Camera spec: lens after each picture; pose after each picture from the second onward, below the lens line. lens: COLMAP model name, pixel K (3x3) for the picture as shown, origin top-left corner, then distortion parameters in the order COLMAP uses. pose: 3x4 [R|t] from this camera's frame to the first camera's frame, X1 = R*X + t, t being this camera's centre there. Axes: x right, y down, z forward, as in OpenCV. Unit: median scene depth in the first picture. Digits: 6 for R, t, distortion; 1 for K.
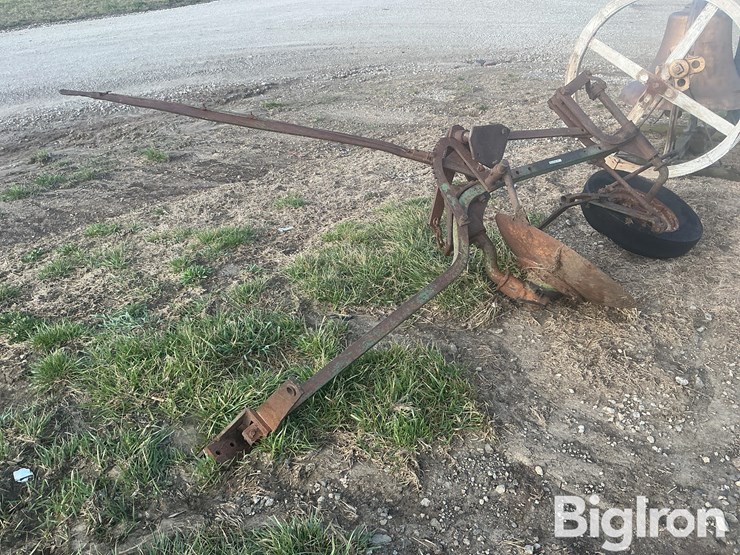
lens RADIAL K [[612.2, 0, 371.6], [0, 612.2, 285.4], [0, 0, 1]] dist [0.119971, -0.255045]
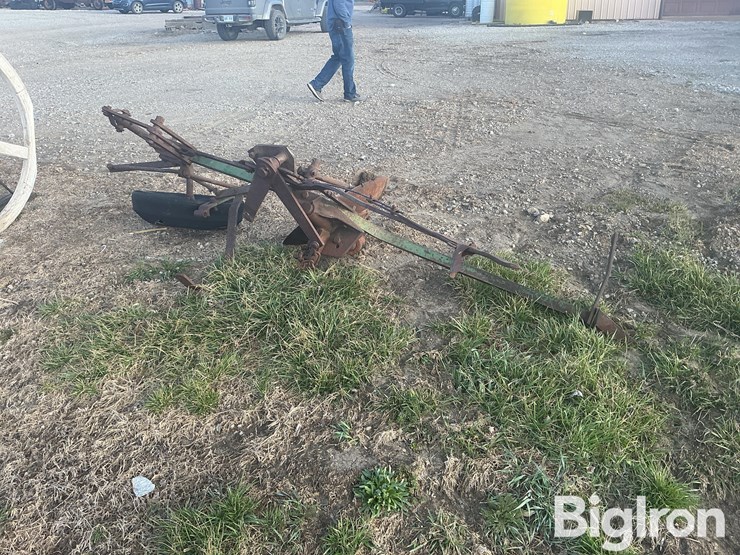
lens RADIAL K [[612.2, 0, 371.6], [0, 612.2, 285.4], [0, 0, 1]] dist [0.119971, -0.255045]
pose [[-0.359254, -0.425065, 0.830817, -0.872641], [0.457113, 0.695997, 0.553748, -0.629184], [-0.813624, 0.578713, -0.055737, 1.132492]]
